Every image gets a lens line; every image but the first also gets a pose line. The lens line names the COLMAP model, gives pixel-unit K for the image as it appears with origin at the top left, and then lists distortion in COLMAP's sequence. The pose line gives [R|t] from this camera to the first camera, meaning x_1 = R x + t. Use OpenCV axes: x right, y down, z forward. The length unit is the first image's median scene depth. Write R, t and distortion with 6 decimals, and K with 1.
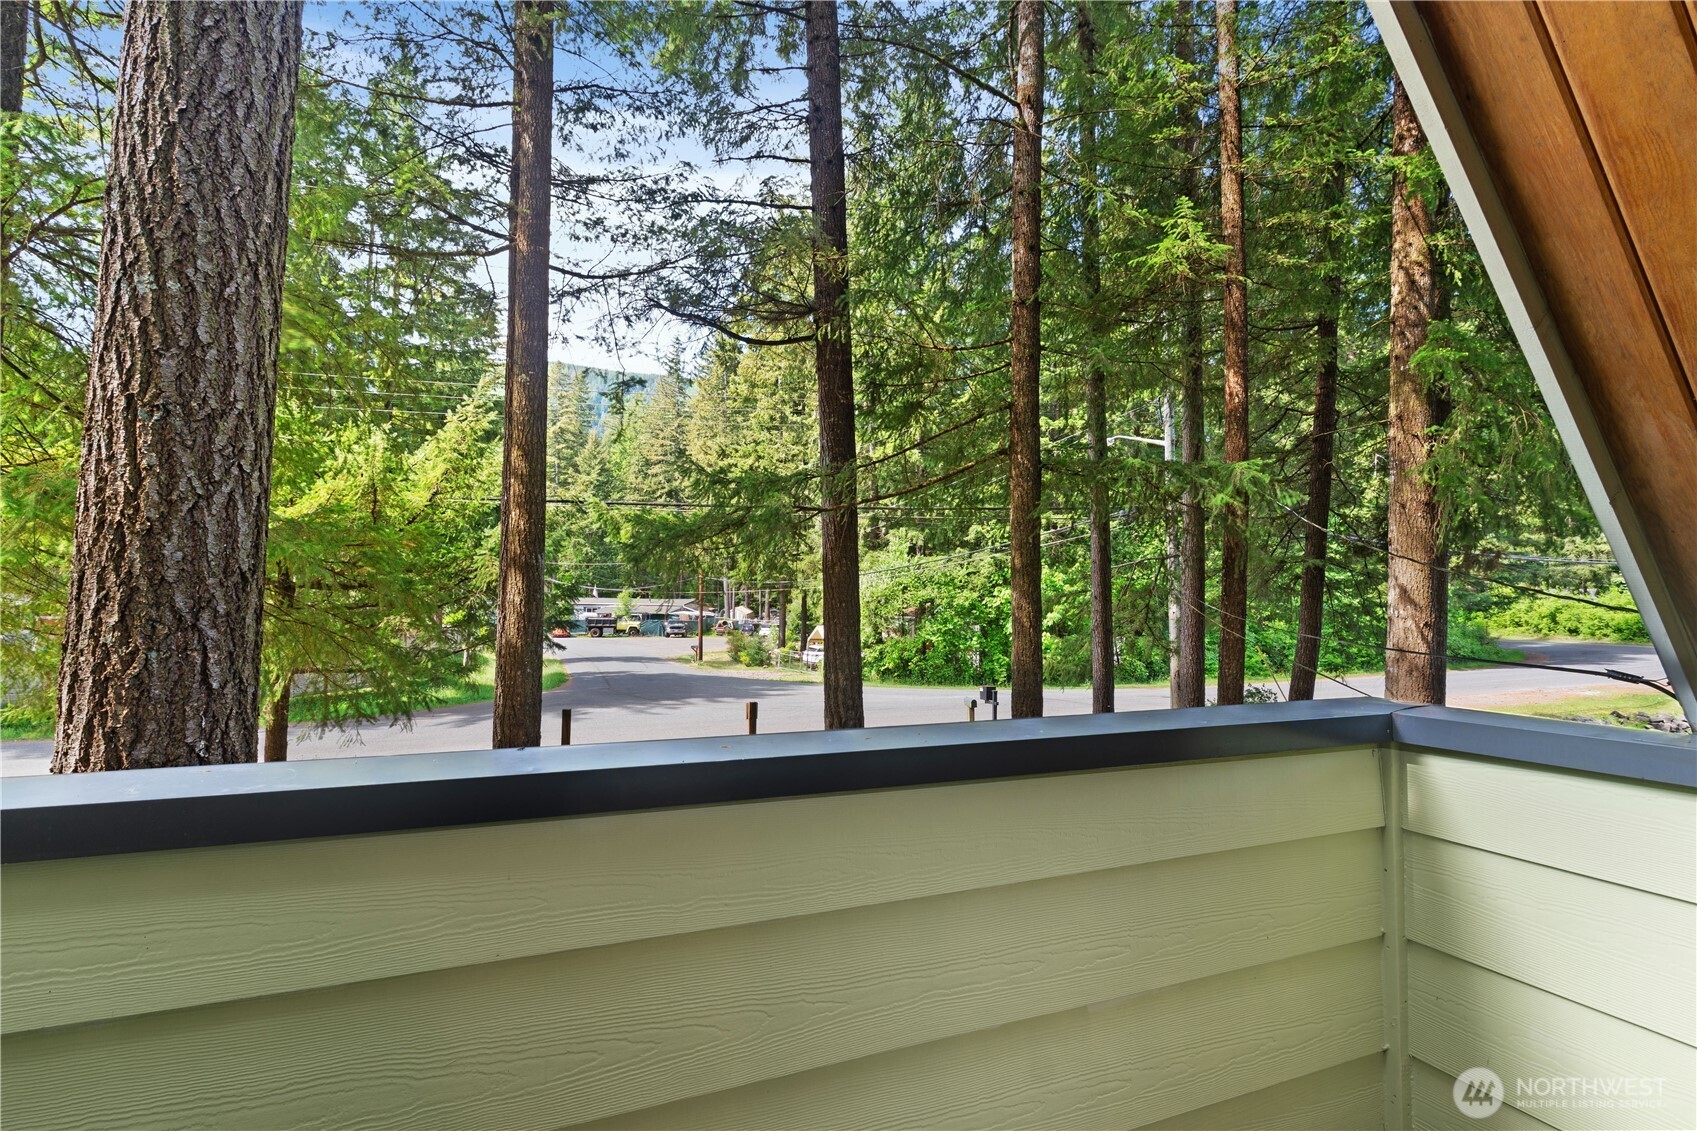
lens RADIAL K [[788.9, 0, 855.0], [0, 788.9, 559.9], [0, 0, 1]] dist [-0.000655, -0.000215]
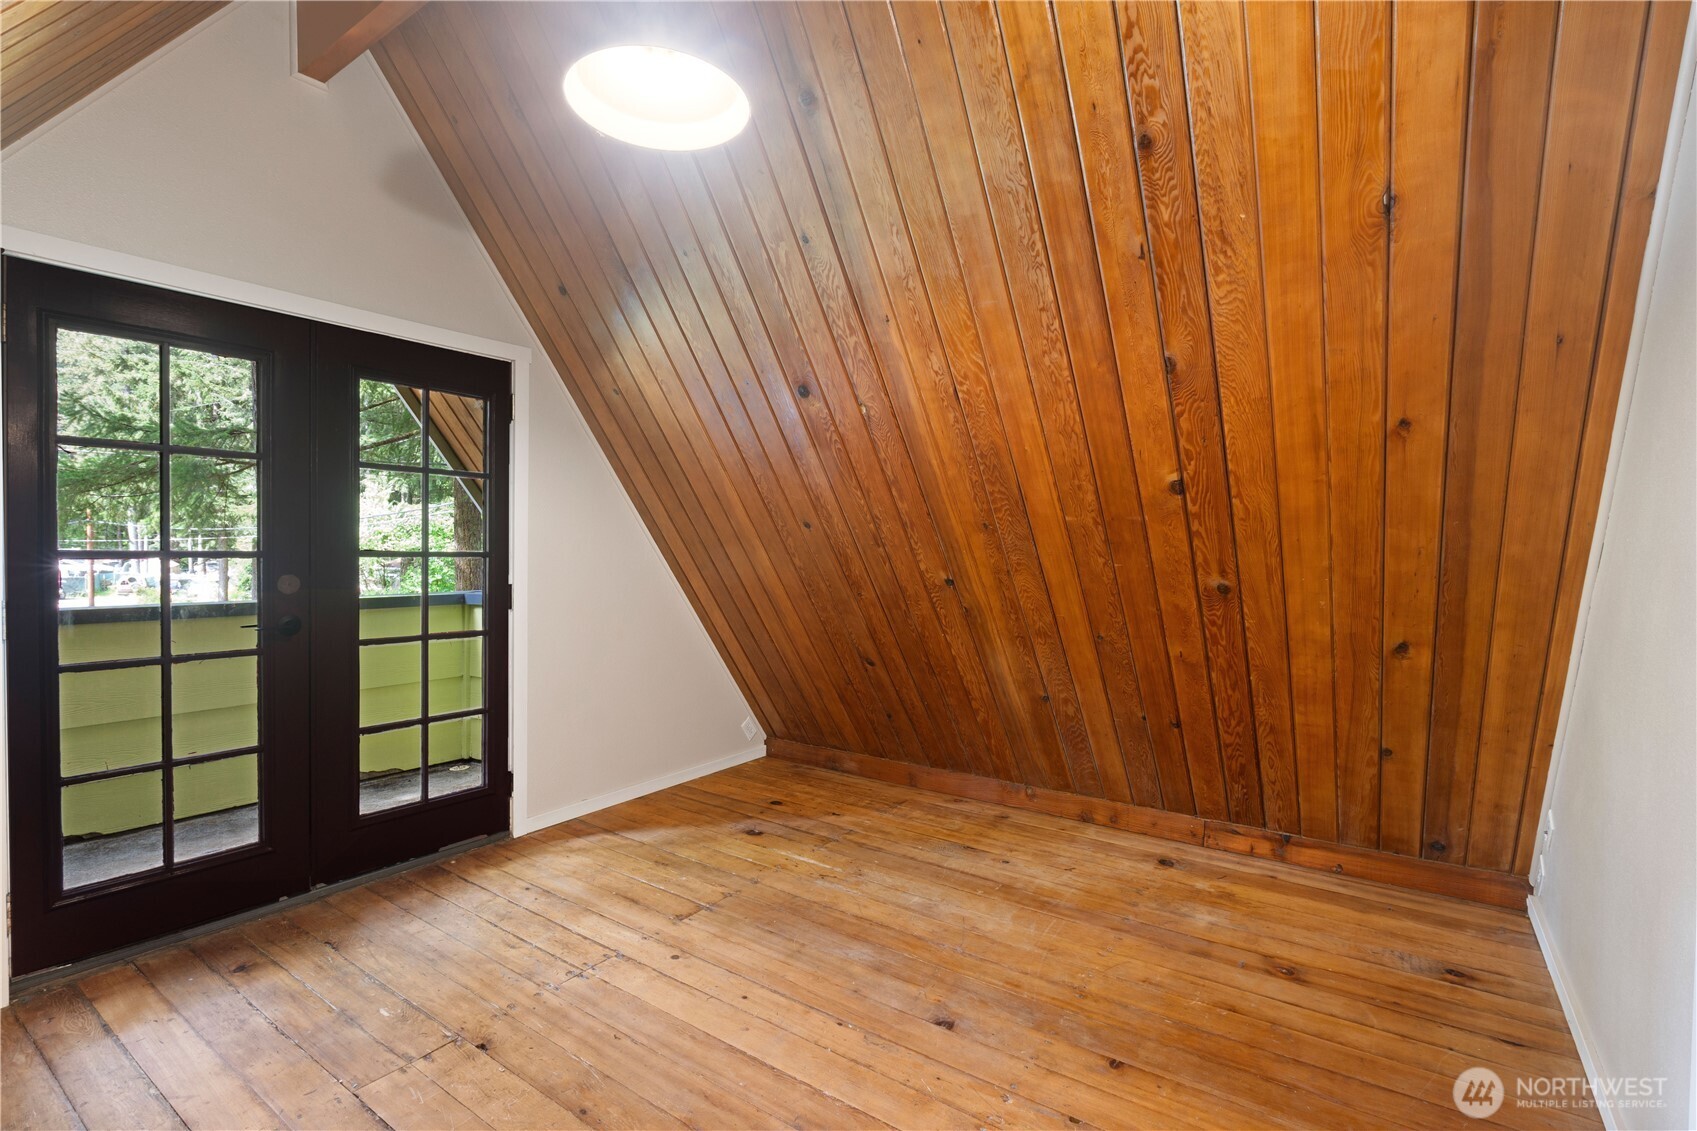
lens RADIAL K [[788.9, 0, 855.0], [0, 788.9, 559.9], [0, 0, 1]] dist [-0.000655, -0.000215]
pose [[0.835915, -0.005356, 0.548833, 0.015279], [-0.029609, 0.998056, 0.054837, -0.005618], [-0.548060, -0.062089, 0.834131, -0.099227]]
